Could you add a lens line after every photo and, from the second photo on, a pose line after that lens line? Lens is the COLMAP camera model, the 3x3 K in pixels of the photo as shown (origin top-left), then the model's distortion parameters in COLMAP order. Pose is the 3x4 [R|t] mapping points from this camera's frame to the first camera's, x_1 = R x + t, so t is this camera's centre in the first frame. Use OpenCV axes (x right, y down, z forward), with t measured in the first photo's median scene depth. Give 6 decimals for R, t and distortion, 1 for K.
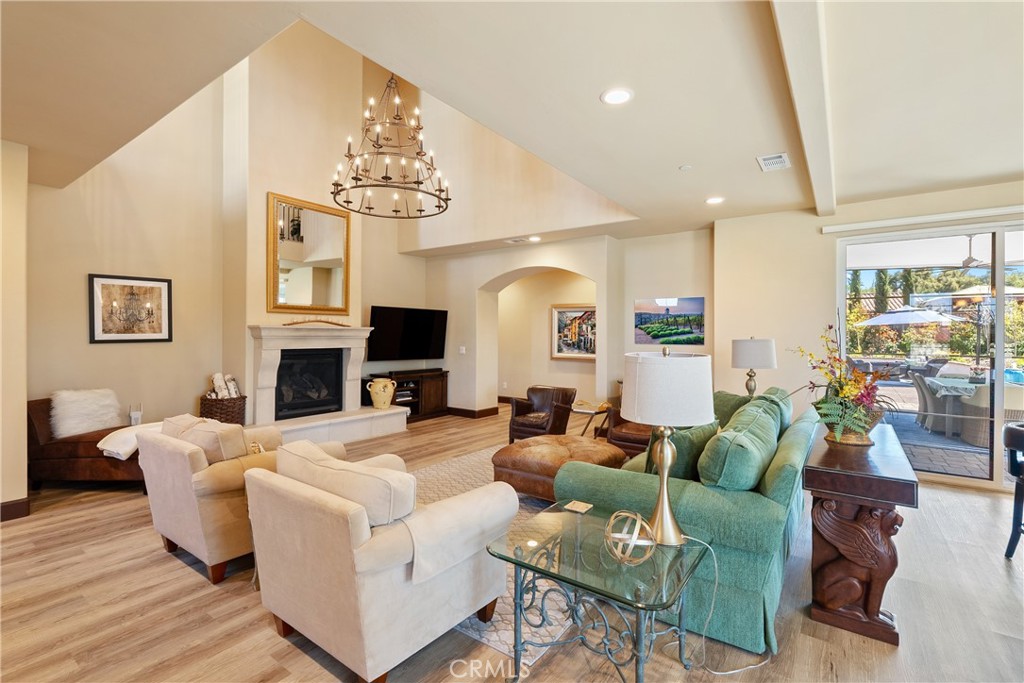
lens RADIAL K [[460.8, 0, 510.9], [0, 460.8, 338.6], [0, 0, 1]] dist [-0.003187, -0.000227]
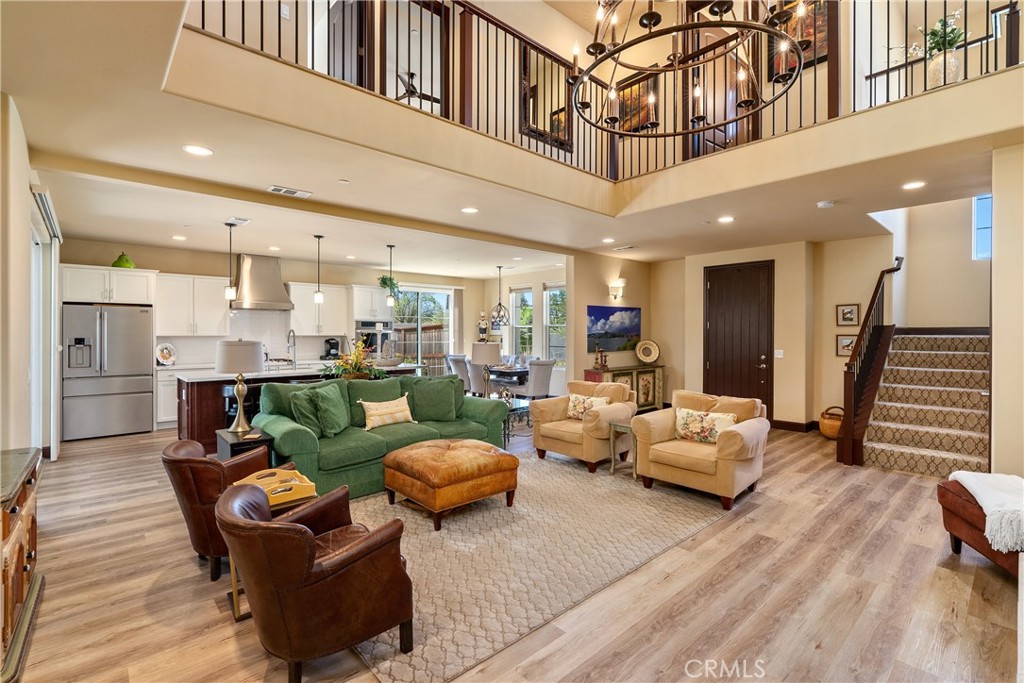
lens RADIAL K [[466.3, 0, 512.1], [0, 466.3, 331.5], [0, 0, 1]] dist [-0.004520, 0.000467]
pose [[-0.978043, -0.007231, 0.208278, -0.155311], [-0.006763, 0.999973, 0.002958, -0.017736], [-0.208294, 0.001485, -0.978065, 1.294752]]
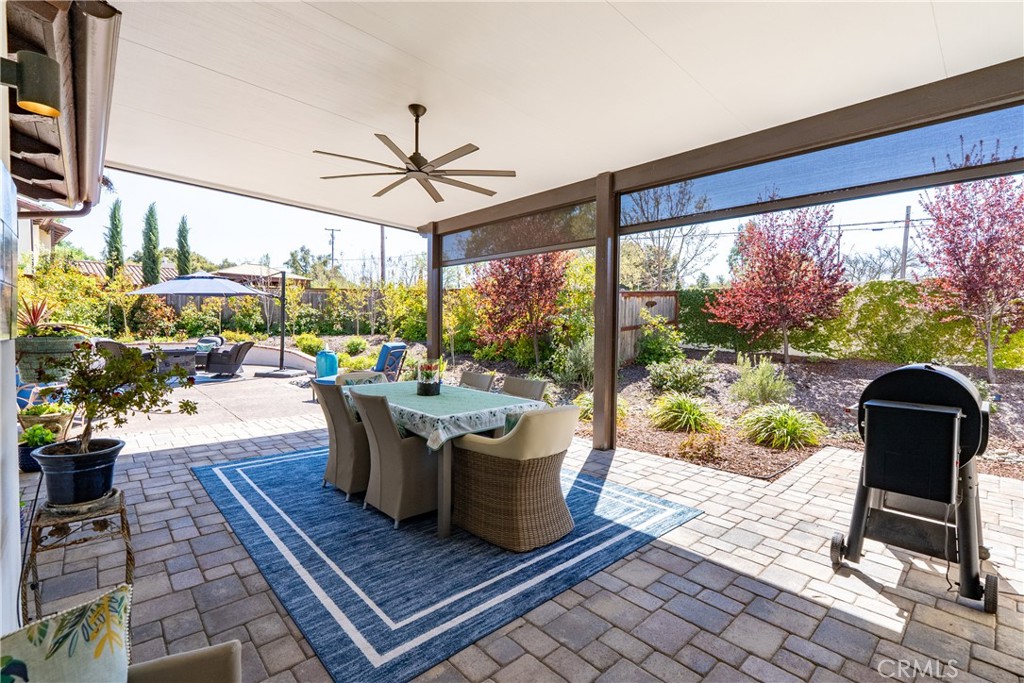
lens RADIAL K [[460.8, 0, 510.9], [0, 460.8, 338.6], [0, 0, 1]] dist [-0.003187, -0.000227]
pose [[0.197886, -0.038429, 0.979472, 0.642980], [-0.003047, 0.999202, 0.039819, 0.014606], [-0.980220, -0.010864, 0.197611, 1.006370]]
